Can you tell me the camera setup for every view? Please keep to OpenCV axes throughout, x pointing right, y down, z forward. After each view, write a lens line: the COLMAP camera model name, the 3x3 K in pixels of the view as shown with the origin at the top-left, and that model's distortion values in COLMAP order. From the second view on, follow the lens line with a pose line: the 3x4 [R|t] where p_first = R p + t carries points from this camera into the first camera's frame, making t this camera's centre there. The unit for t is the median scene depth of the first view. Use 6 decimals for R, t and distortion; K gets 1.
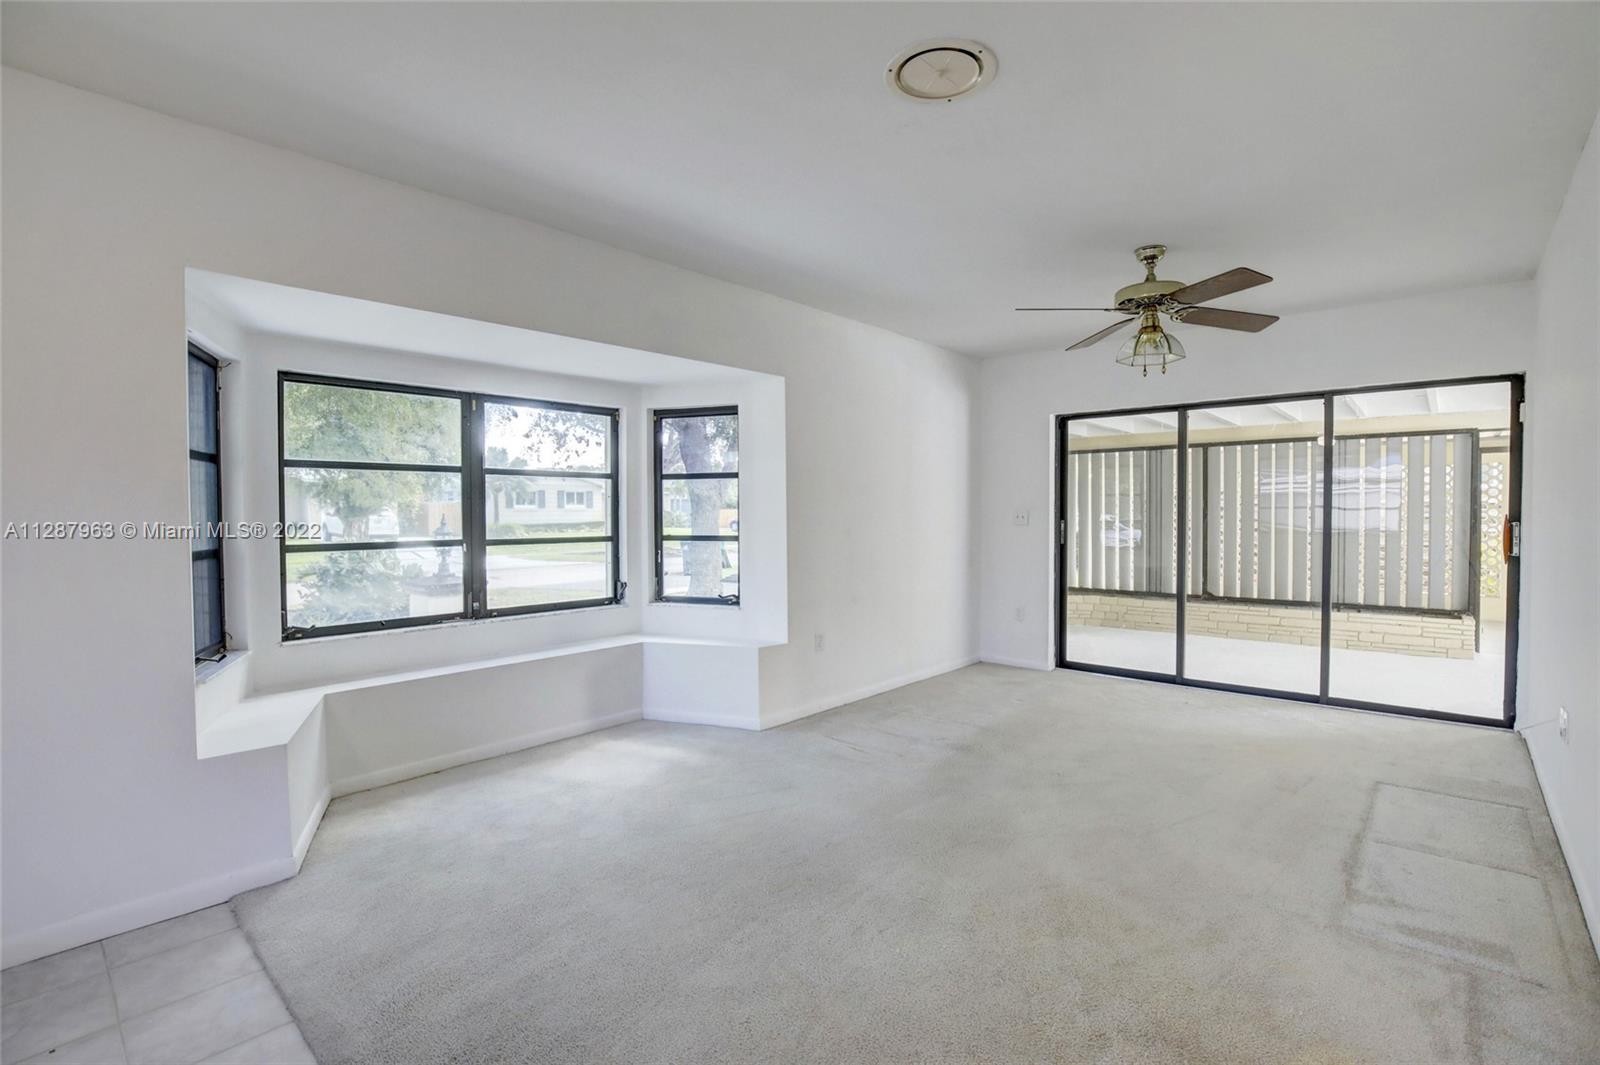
lens RADIAL K [[730.1, 0, 812.5], [0, 730.1, 533.3], [0, 0, 1]] dist [-0.037611, 0.008203]
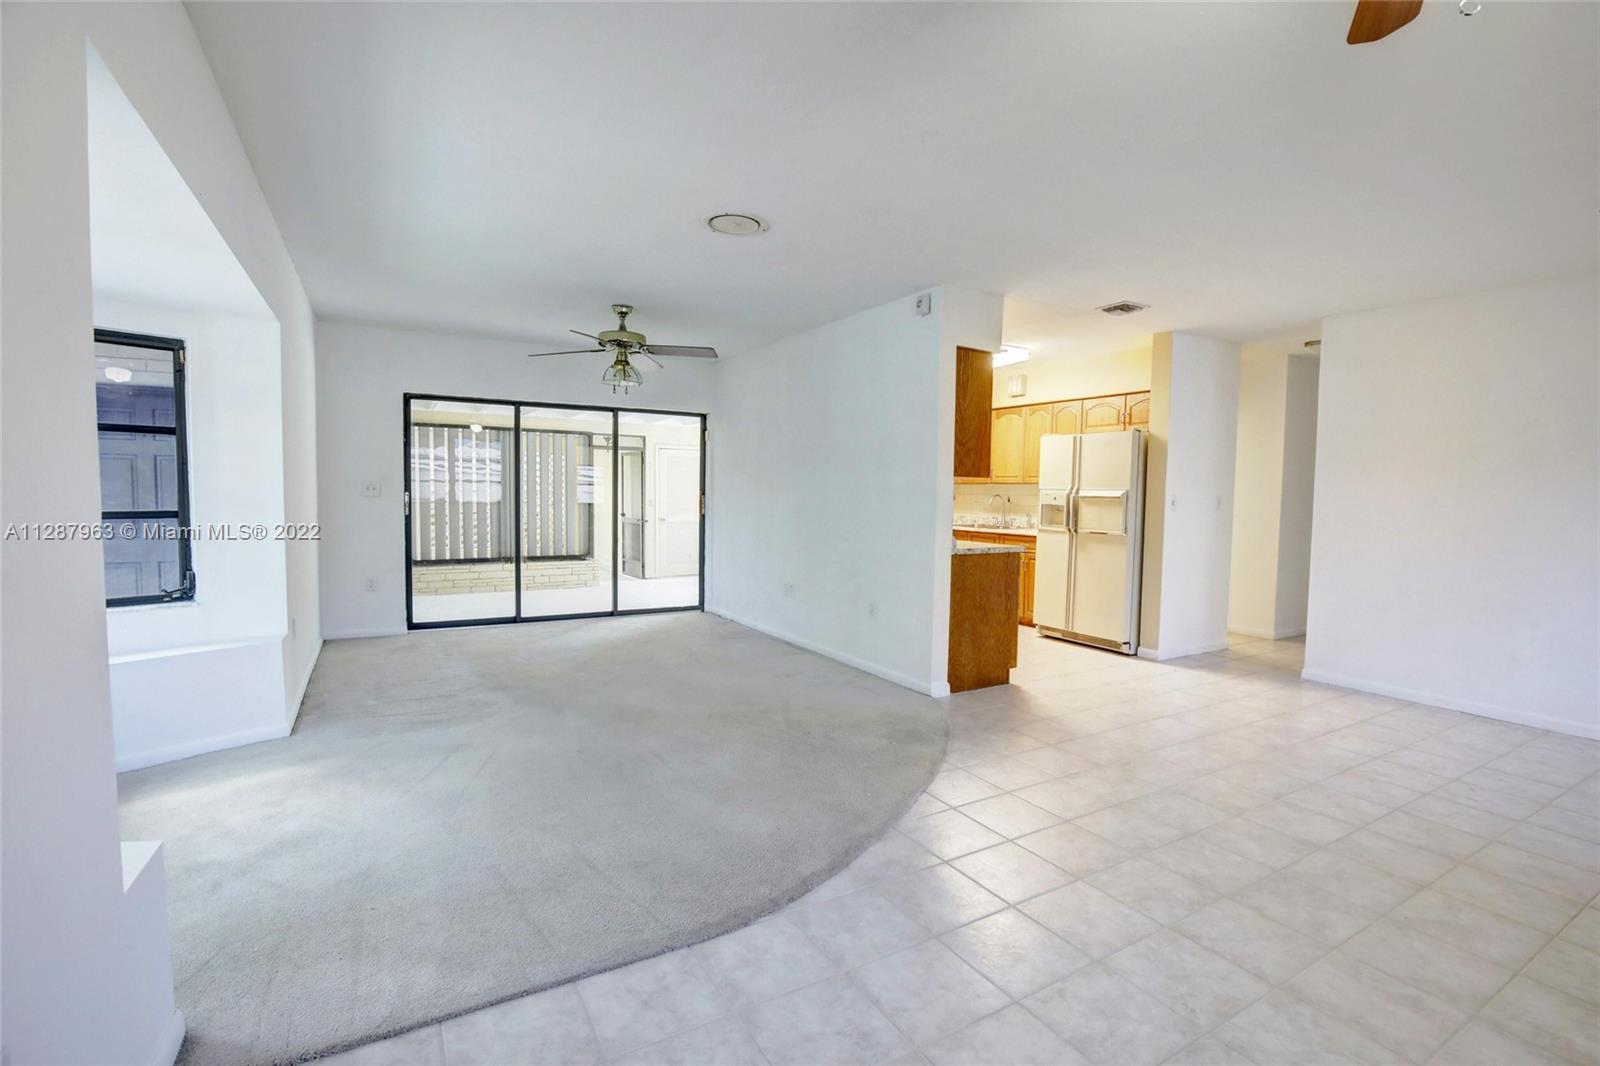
lens RADIAL K [[730.1, 0, 812.5], [0, 730.1, 533.8], [0, 0, 1]] dist [-0.037611, 0.008203]
pose [[0.306193, -0.046025, 0.950856, -0.661061], [0.007627, 0.998917, 0.045895, -0.001664], [-0.951939, -0.006800, 0.306212, 0.148635]]
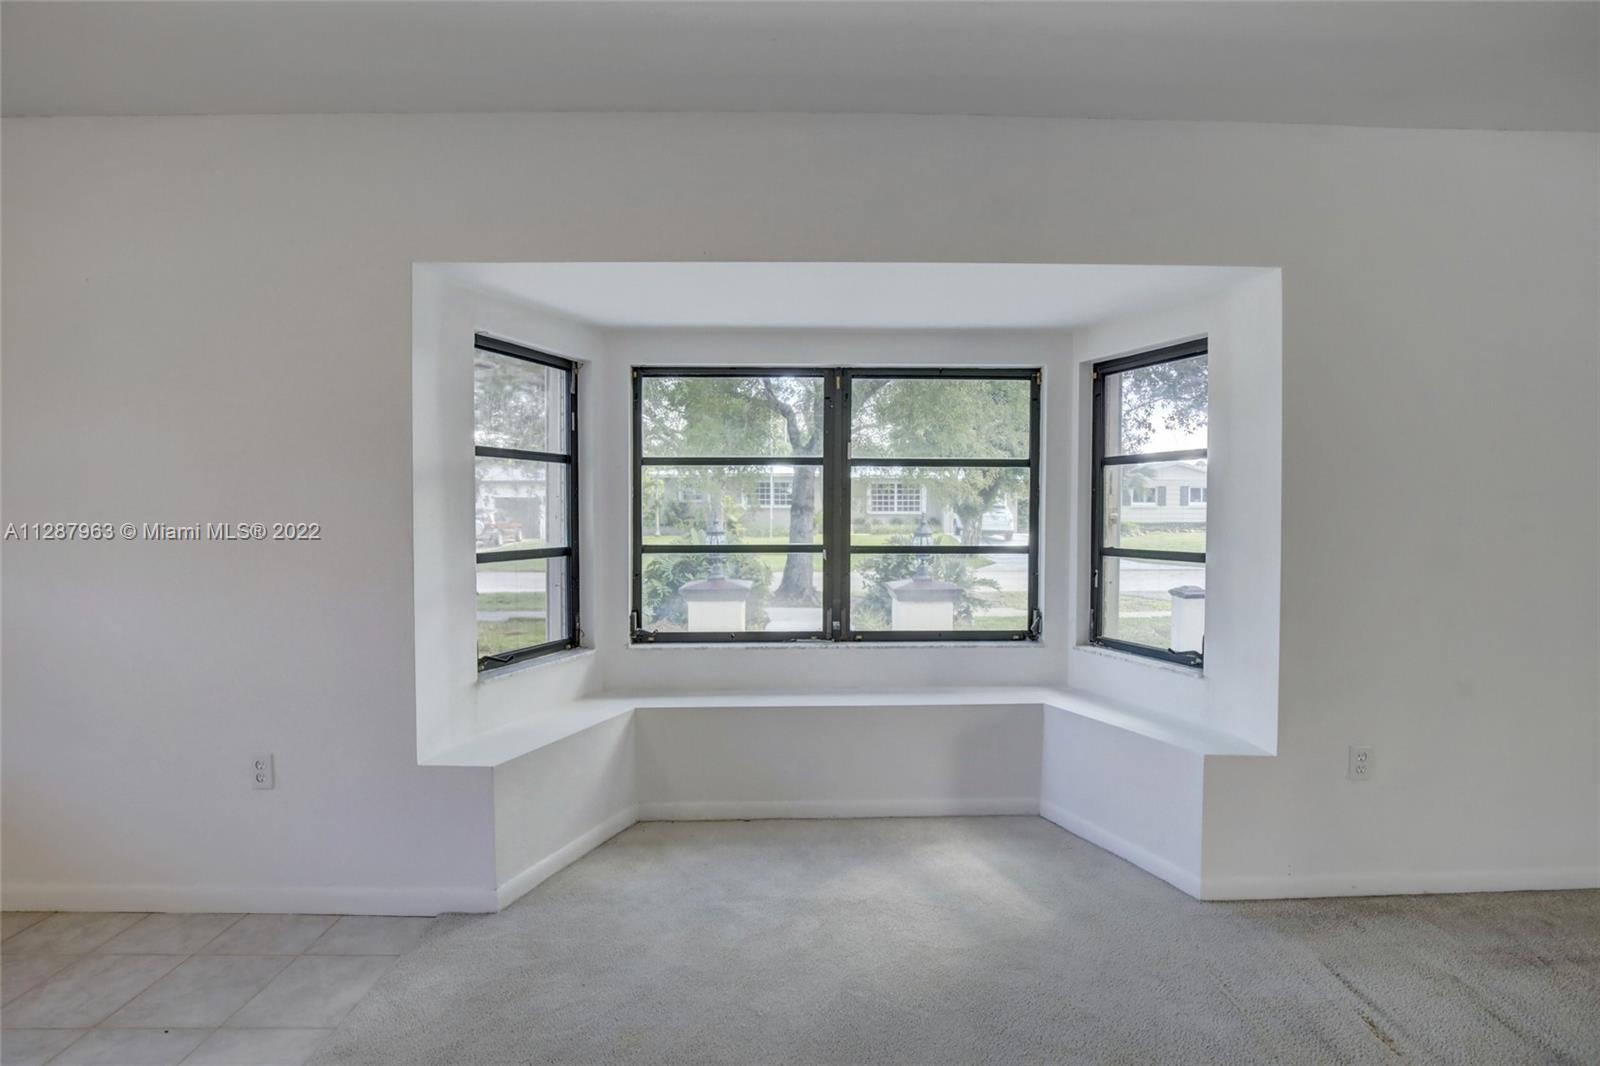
lens RADIAL K [[744.3, 0, 810.5], [0, 744.3, 533.6], [0, 0, 1]] dist [-0.036780, 0.007268]
pose [[0.680127, 0.026584, -0.732612, 0.127713], [-0.024443, 0.999609, 0.013581, -0.014805], [0.732687, 0.008671, 0.680511, 0.378228]]
